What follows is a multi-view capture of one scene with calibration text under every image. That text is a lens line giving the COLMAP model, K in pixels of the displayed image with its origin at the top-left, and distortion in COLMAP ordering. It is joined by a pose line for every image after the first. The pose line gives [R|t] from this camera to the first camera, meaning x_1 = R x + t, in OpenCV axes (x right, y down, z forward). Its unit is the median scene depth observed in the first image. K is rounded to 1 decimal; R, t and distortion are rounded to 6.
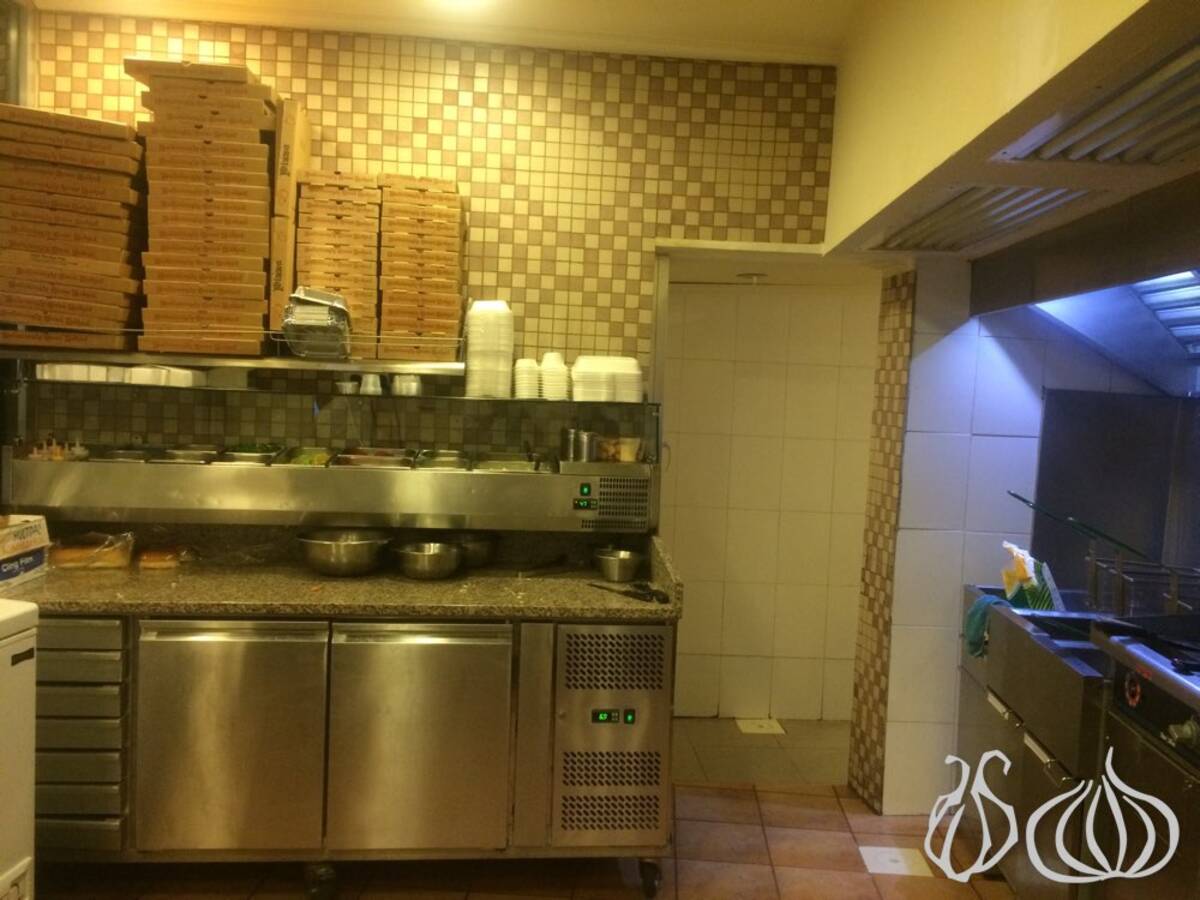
lens RADIAL K [[1019.2, 0, 597.6], [0, 1019.2, 450.0], [0, 0, 1]] dist [0.084782, -0.125697]
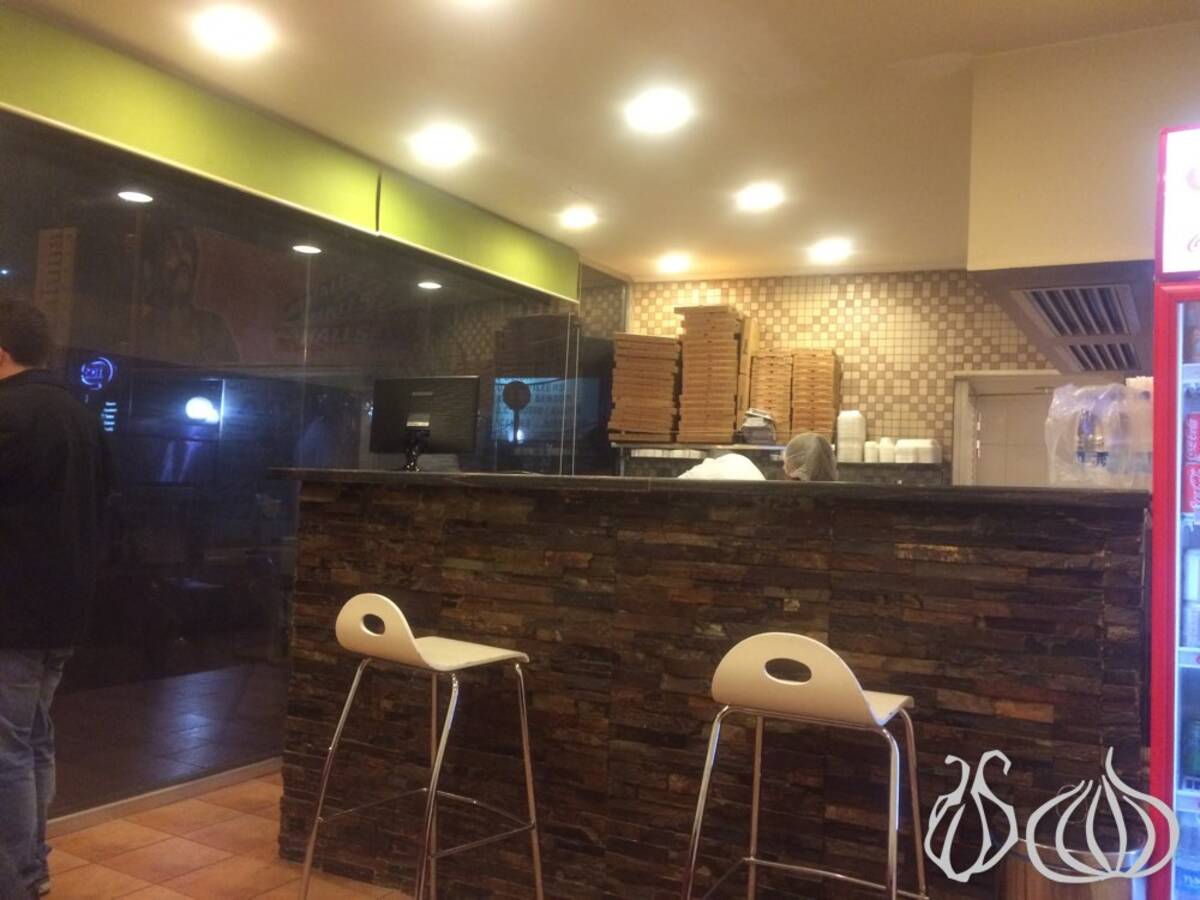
lens RADIAL K [[1019.2, 0, 598.4], [0, 1019.2, 453.1], [0, 0, 1]] dist [0.084782, -0.125697]
pose [[0.895472, -0.021183, -0.444614, 0.288683], [-0.029192, 0.993922, -0.106147, 0.130944], [0.444160, 0.108031, 0.889411, -0.788800]]
